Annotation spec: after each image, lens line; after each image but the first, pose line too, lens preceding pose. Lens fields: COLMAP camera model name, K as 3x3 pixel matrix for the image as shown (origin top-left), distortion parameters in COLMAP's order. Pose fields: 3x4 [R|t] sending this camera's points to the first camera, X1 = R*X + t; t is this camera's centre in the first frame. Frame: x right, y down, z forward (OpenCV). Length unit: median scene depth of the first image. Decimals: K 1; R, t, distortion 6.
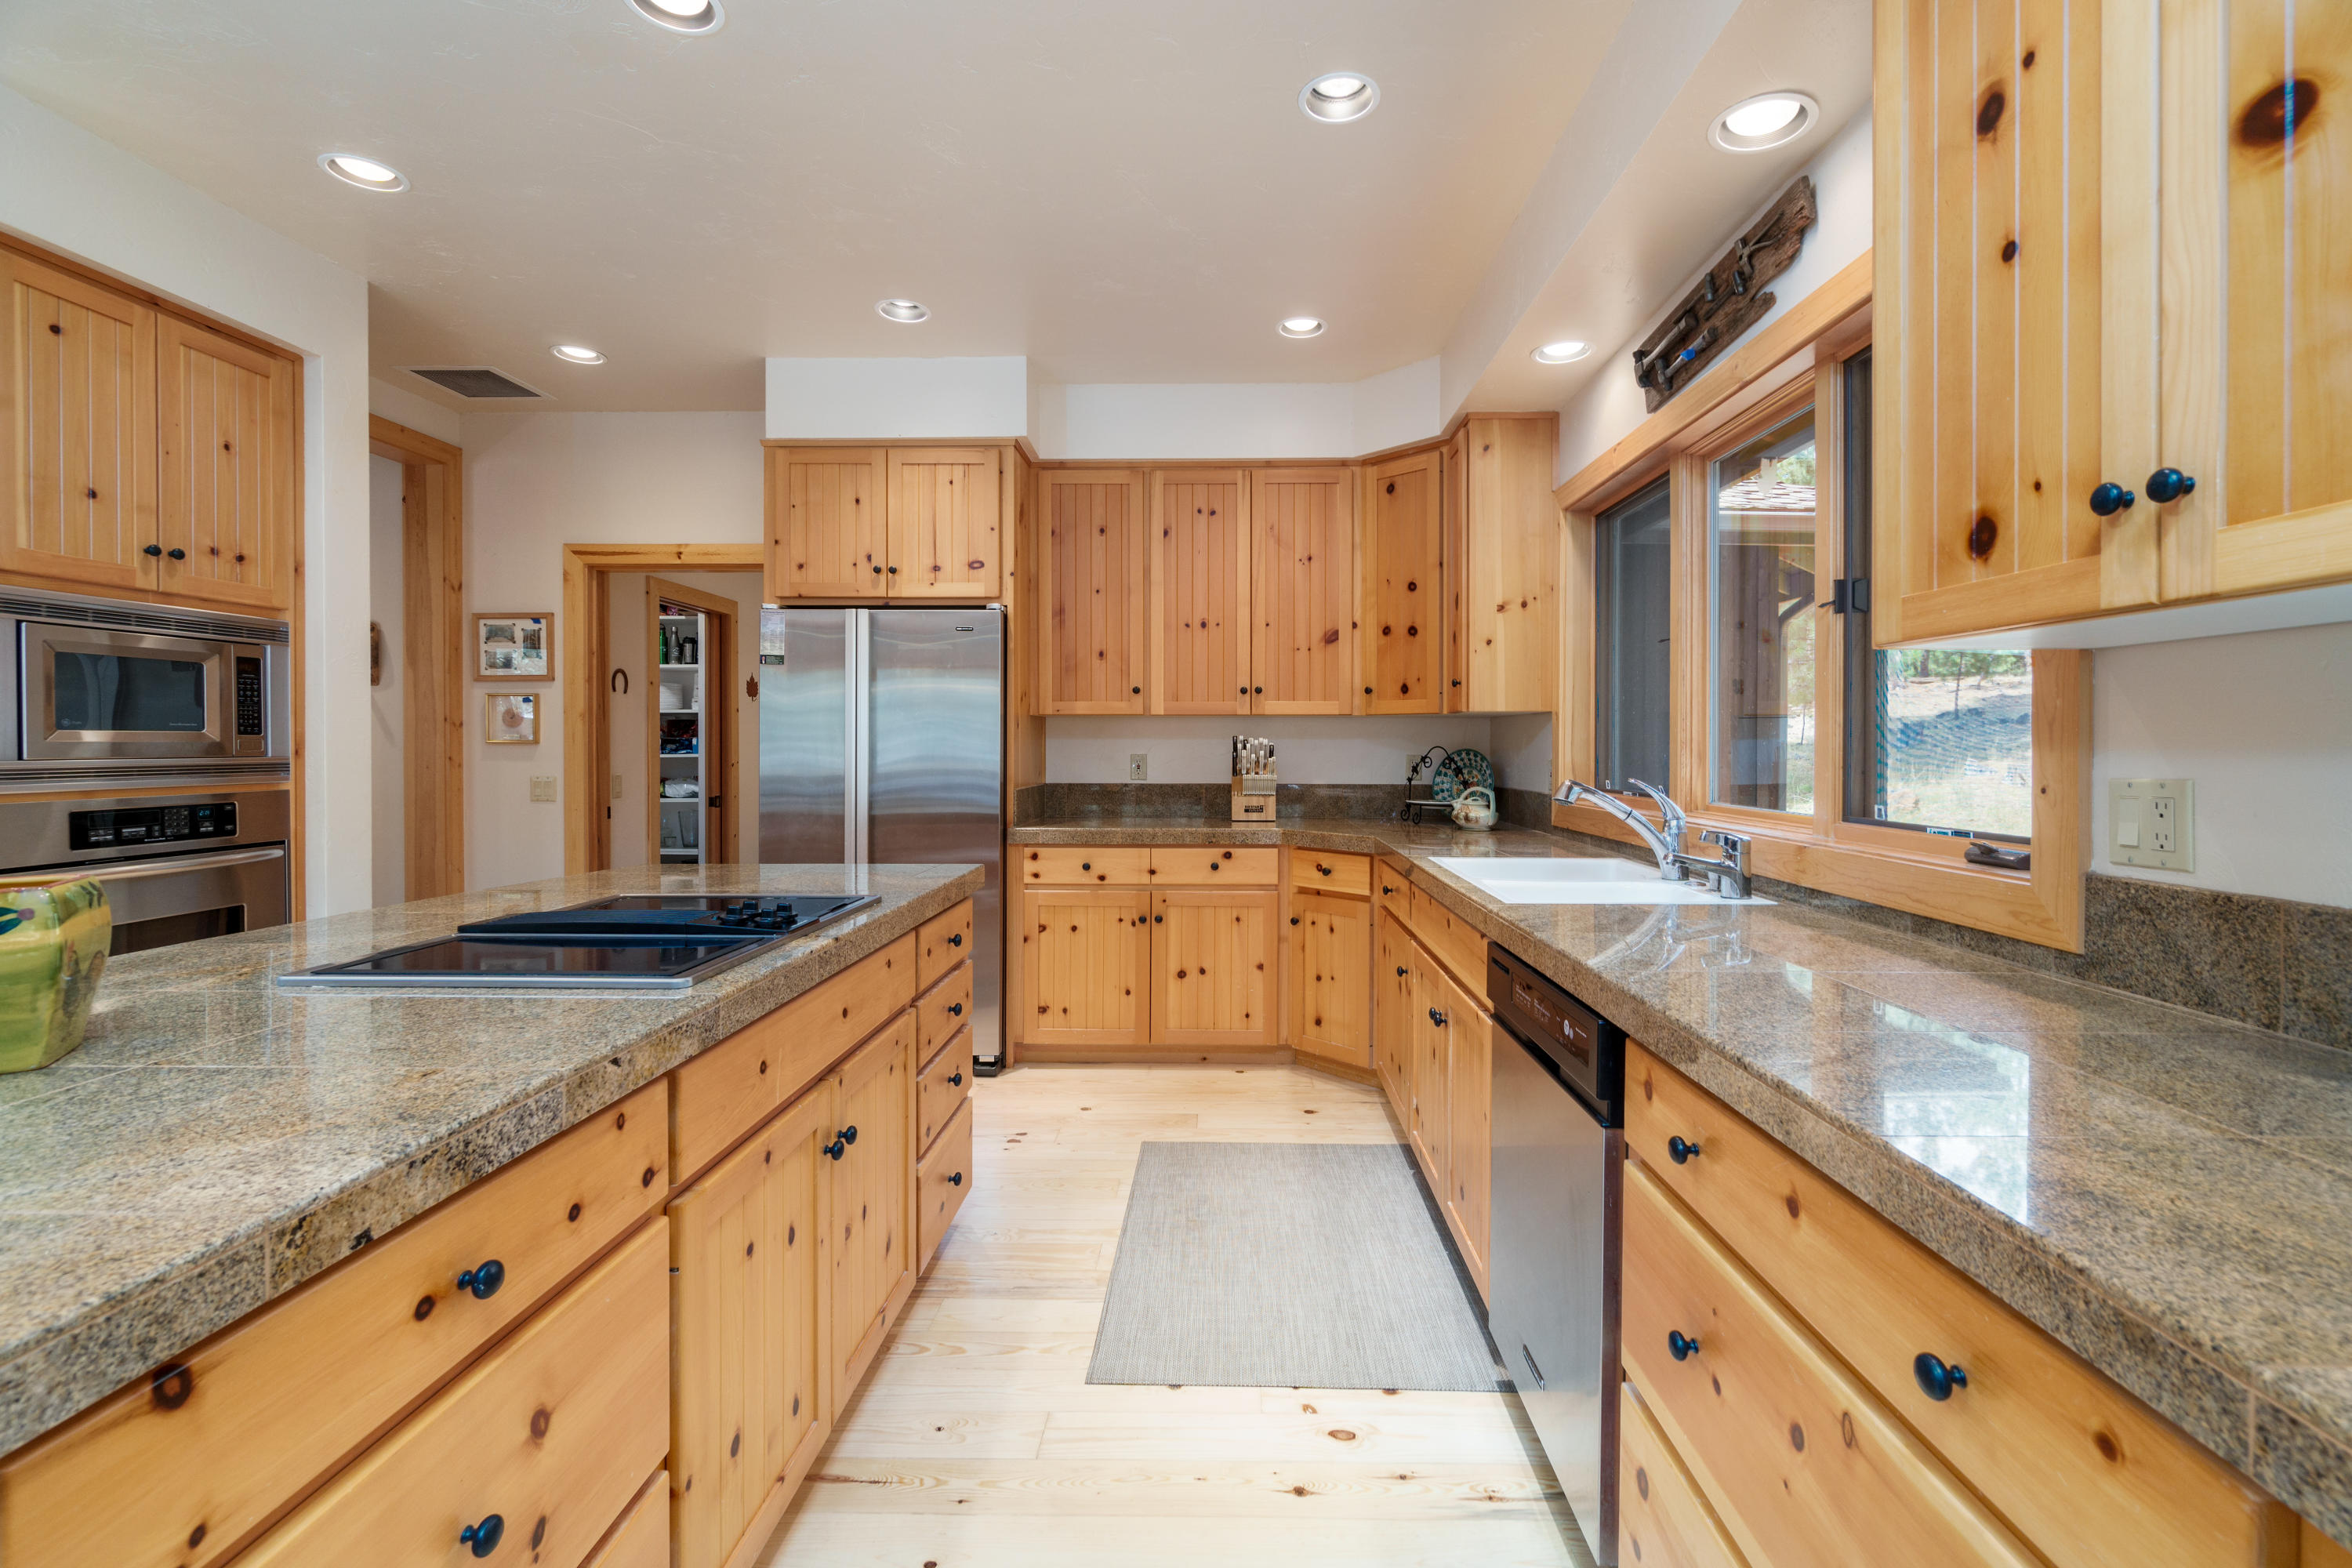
lens RADIAL K [[1021.2, 0, 1192.4], [0, 1021.2, 752.5], [0, 0, 1]] dist [-0.003249, 0.000653]
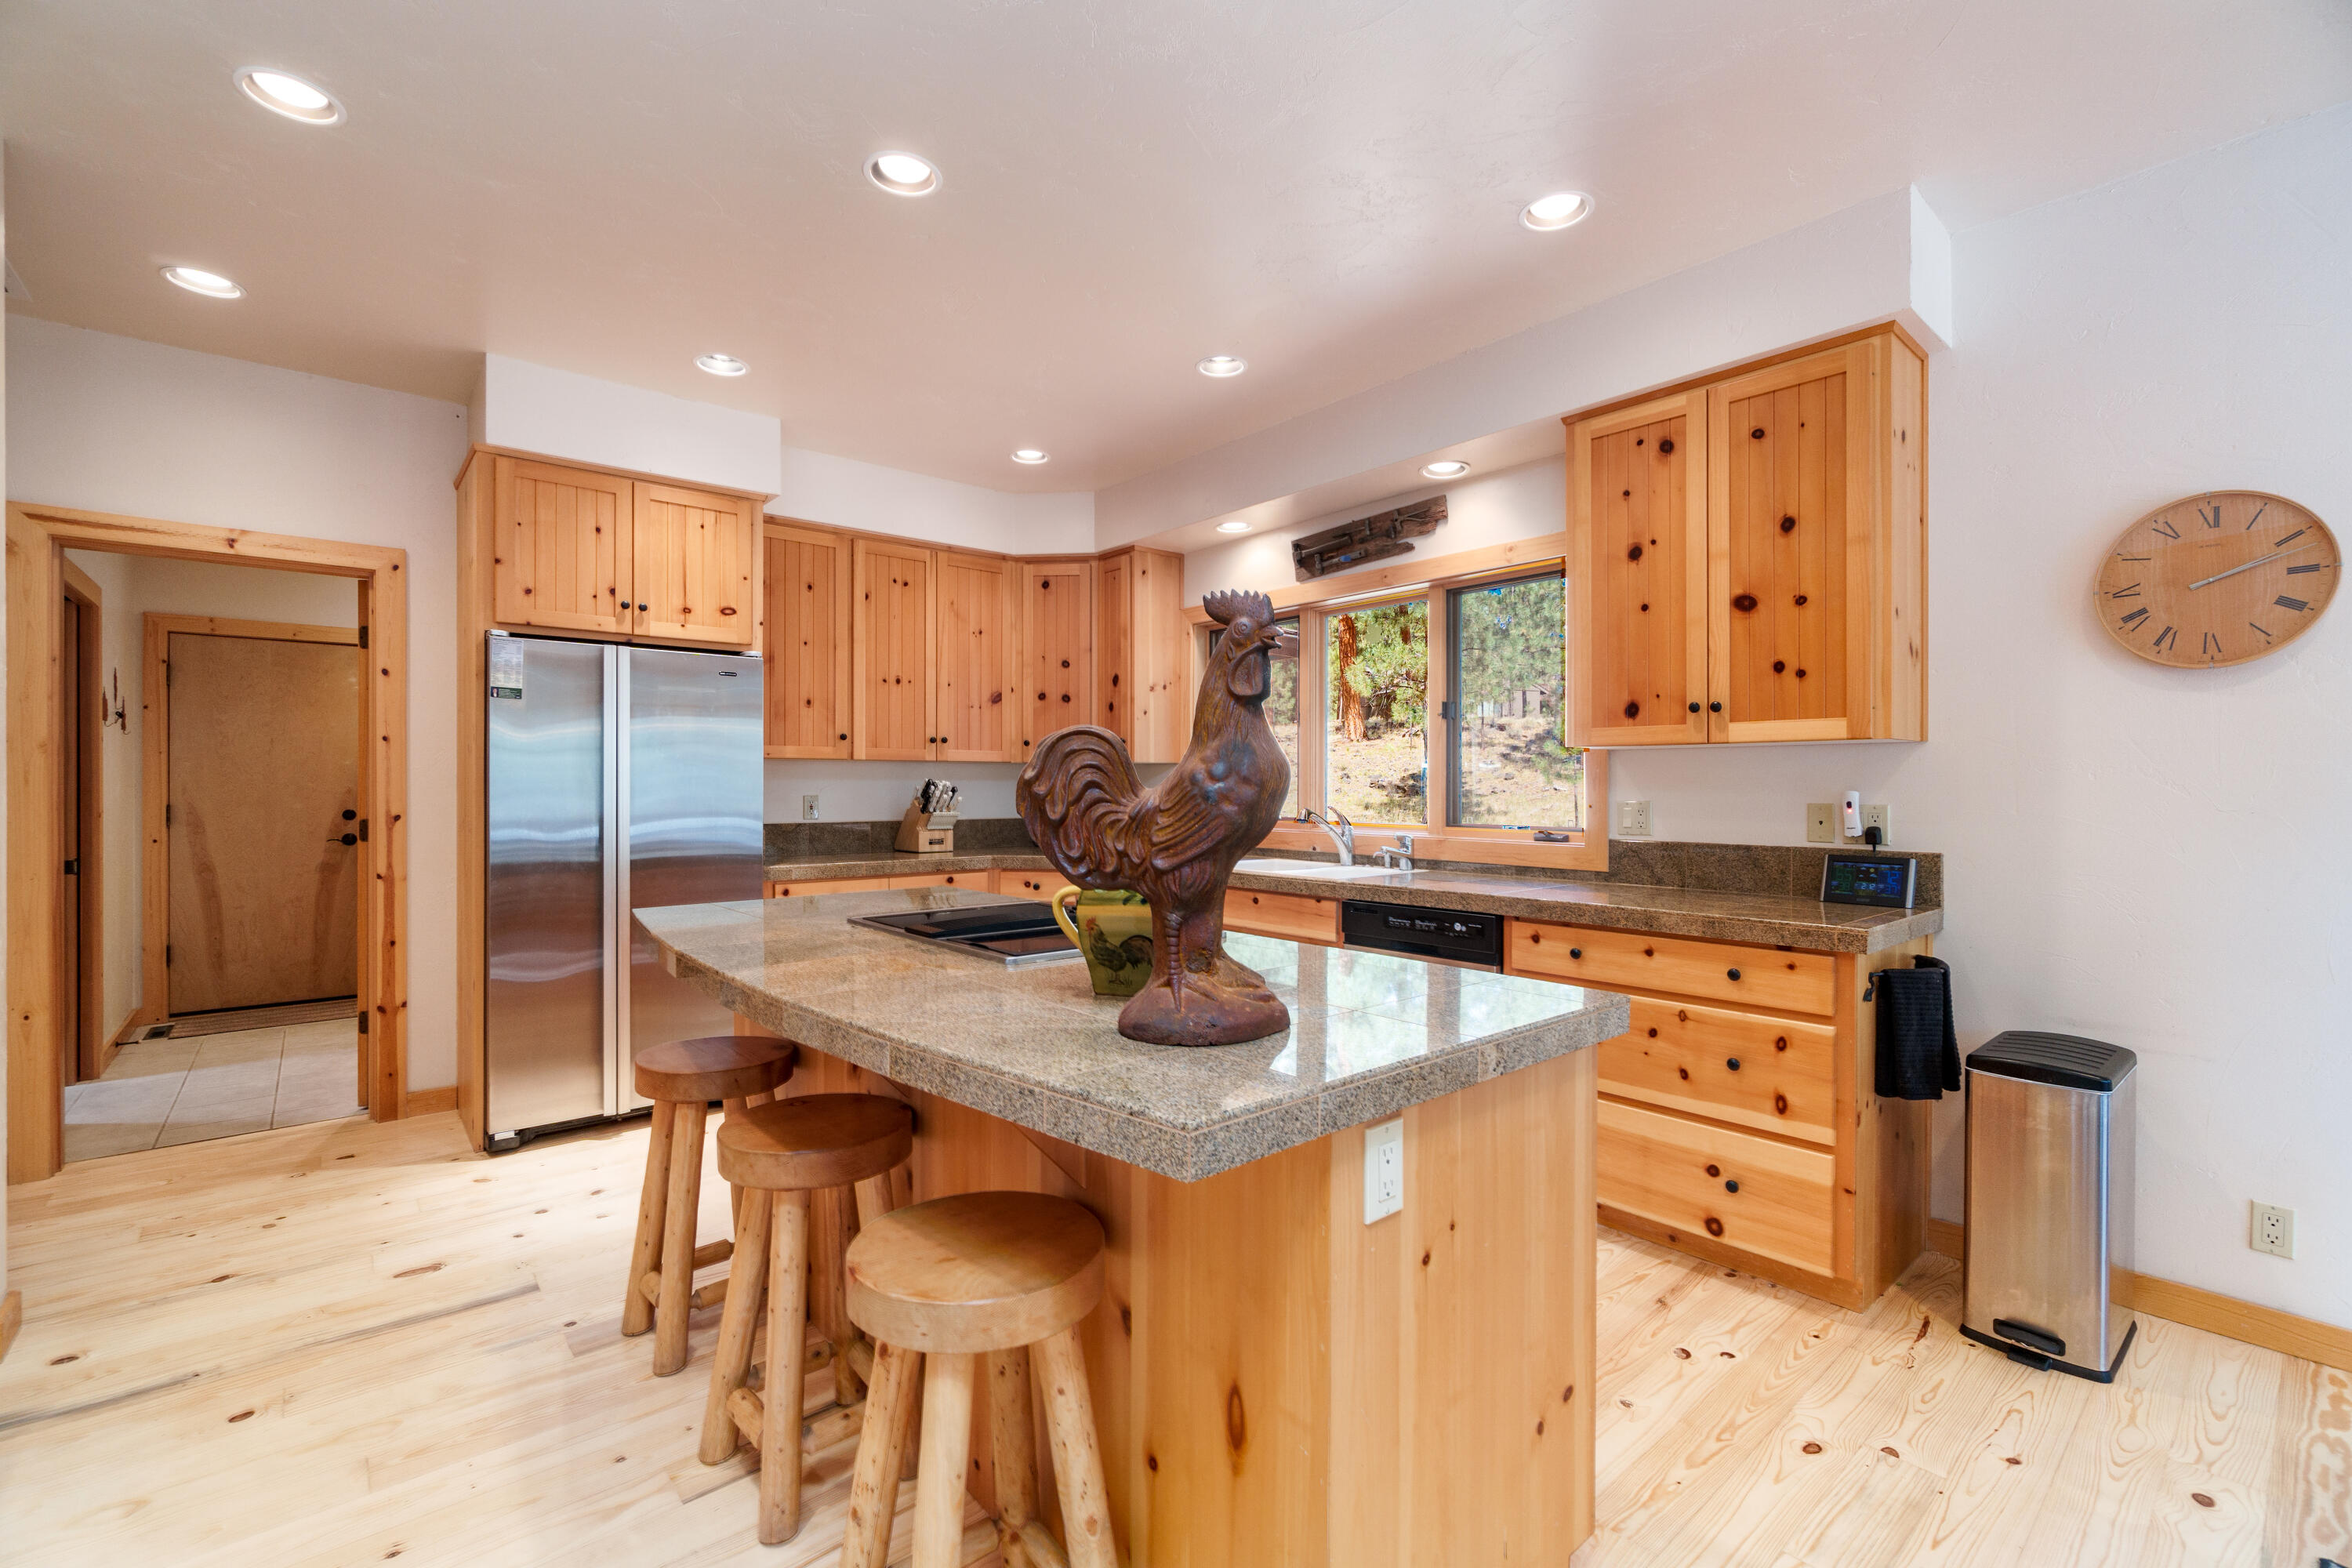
lens RADIAL K [[1033.1, 0, 1165.1], [0, 1033.1, 784.0], [0, 0, 1]] dist [-0.004638, -0.000155]
pose [[0.751875, 0.000574, 0.659306, -0.564560], [0.004561, 0.999971, -0.006073, -0.002361], [-0.659290, 0.007573, 0.751850, -0.065128]]
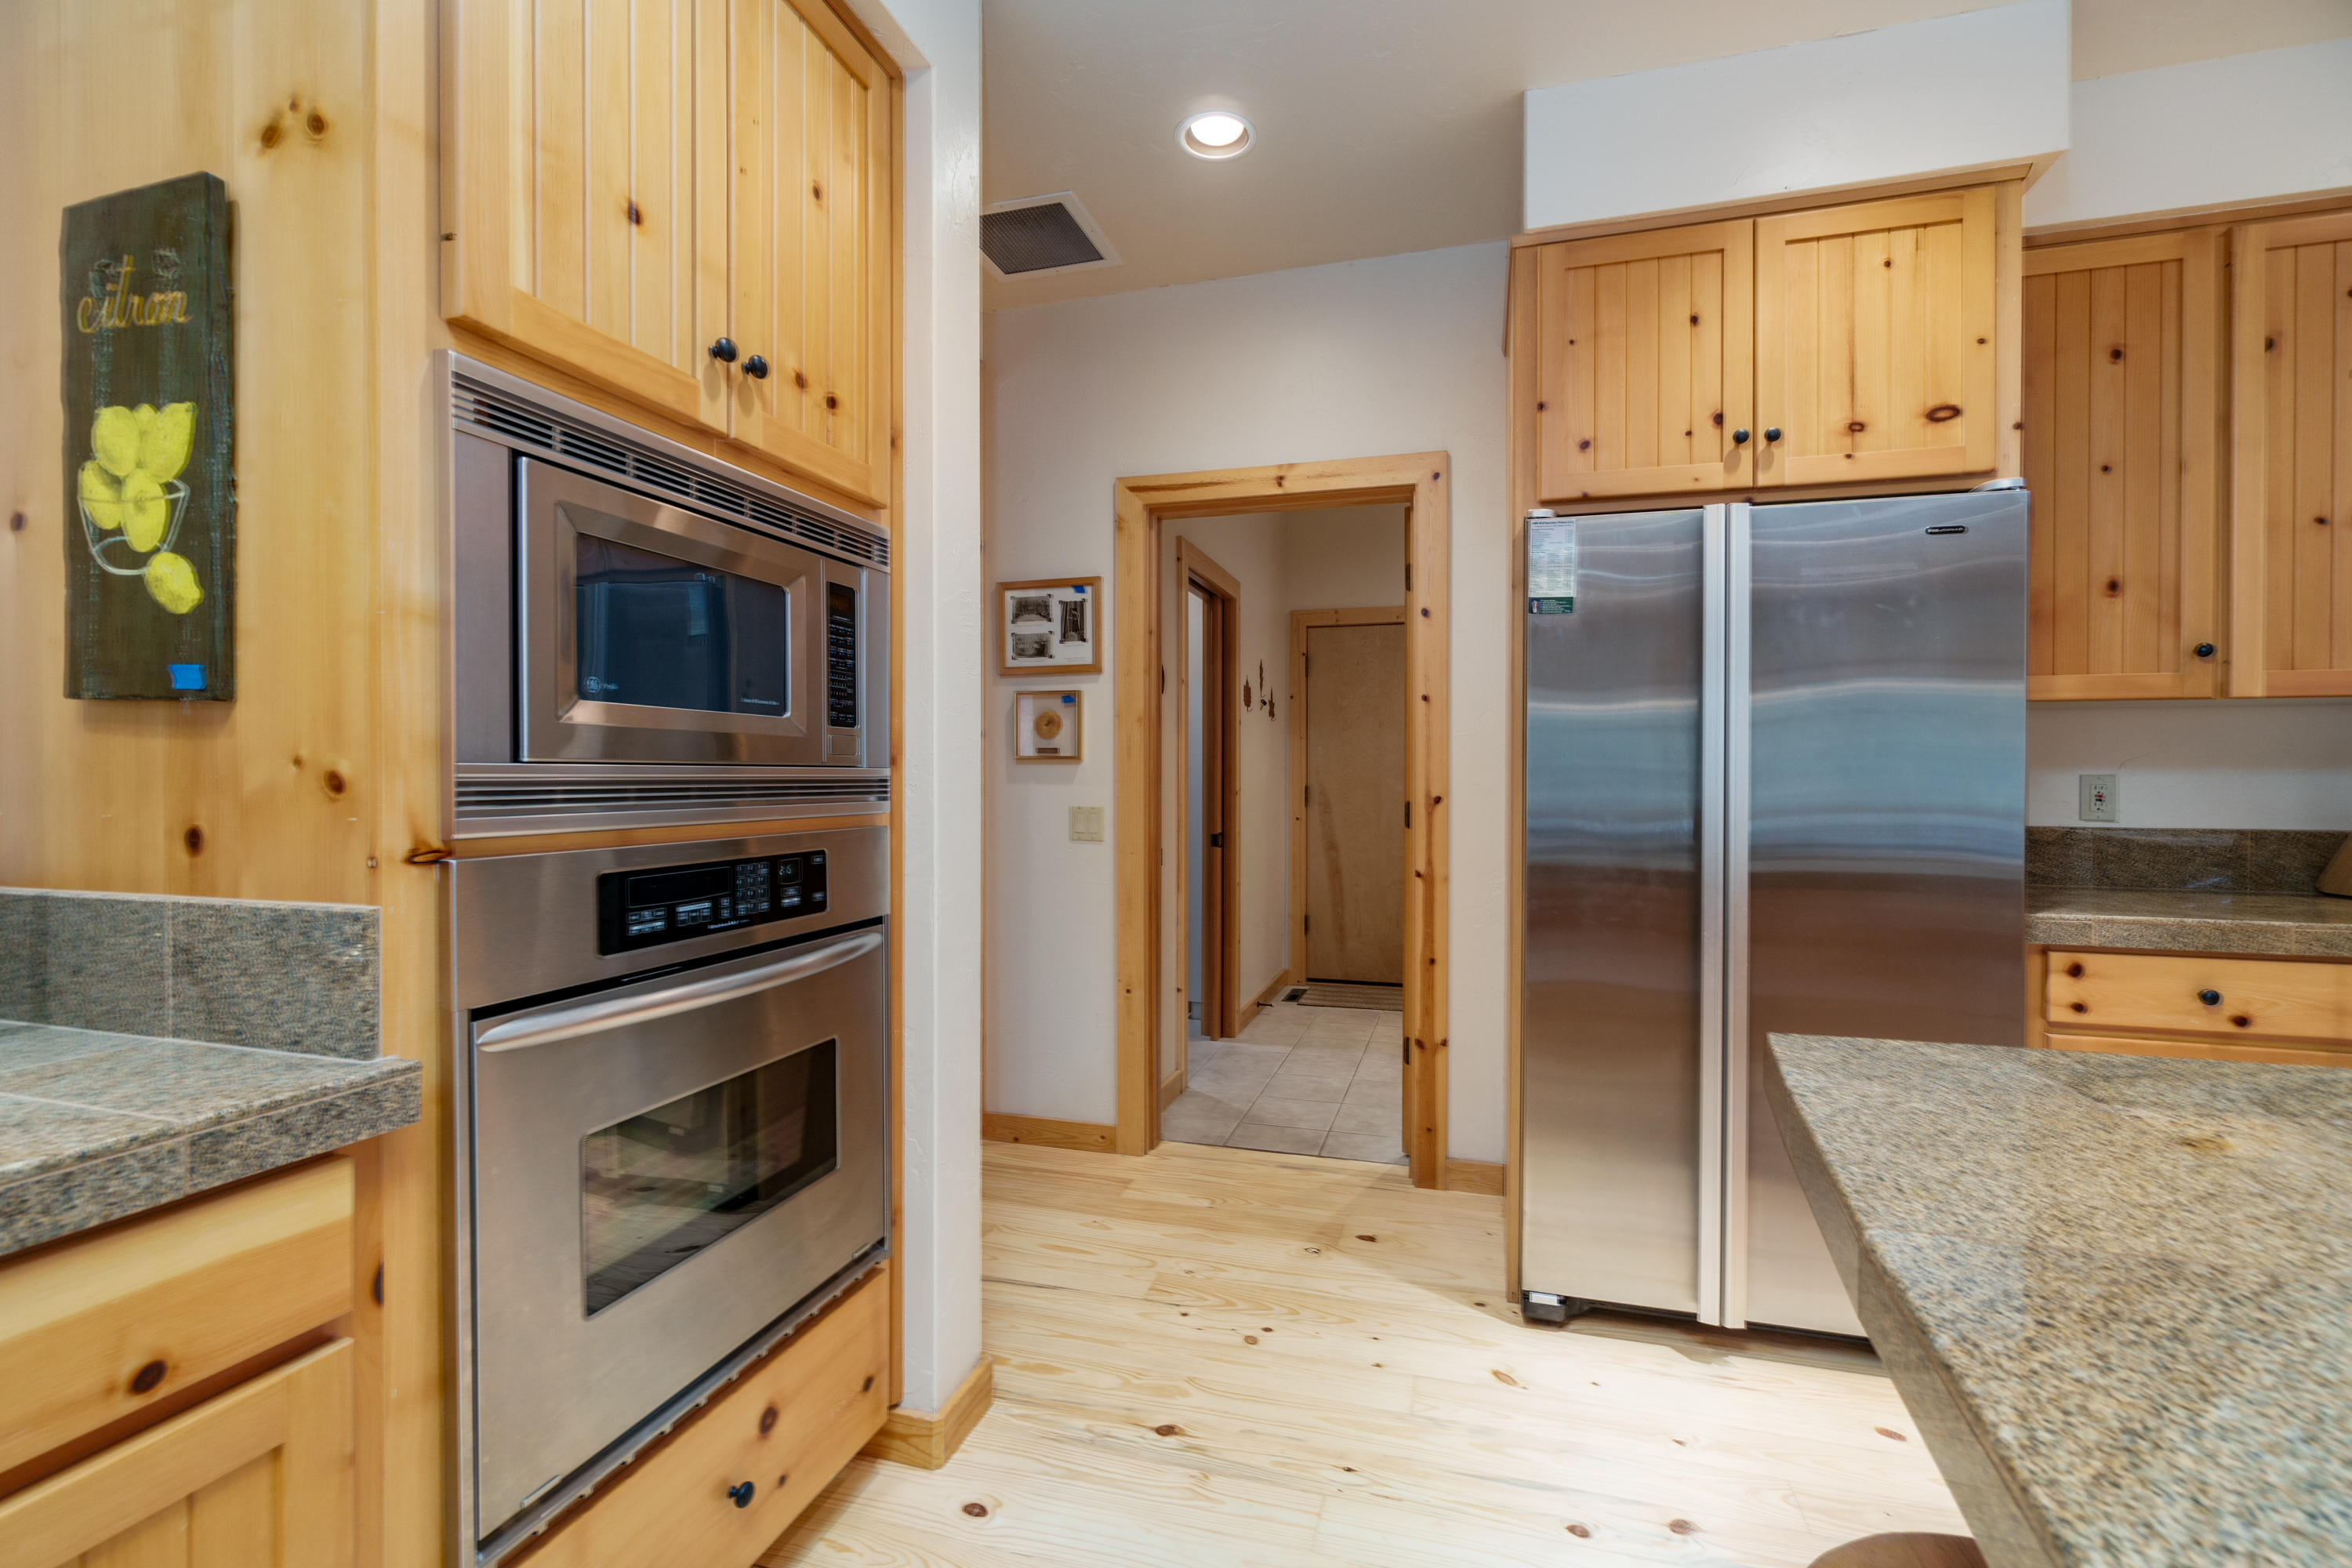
lens RADIAL K [[1004.4, 0, 1176.6], [0, 1004.4, 786.1], [0, 0, 1]] dist [-0.002709, 0.000377]
pose [[0.964837, 0.003782, -0.262823, -0.457910], [-0.003590, 0.999993, 0.001211, 0.010074], [0.262825, -0.000225, 0.964843, 0.394592]]
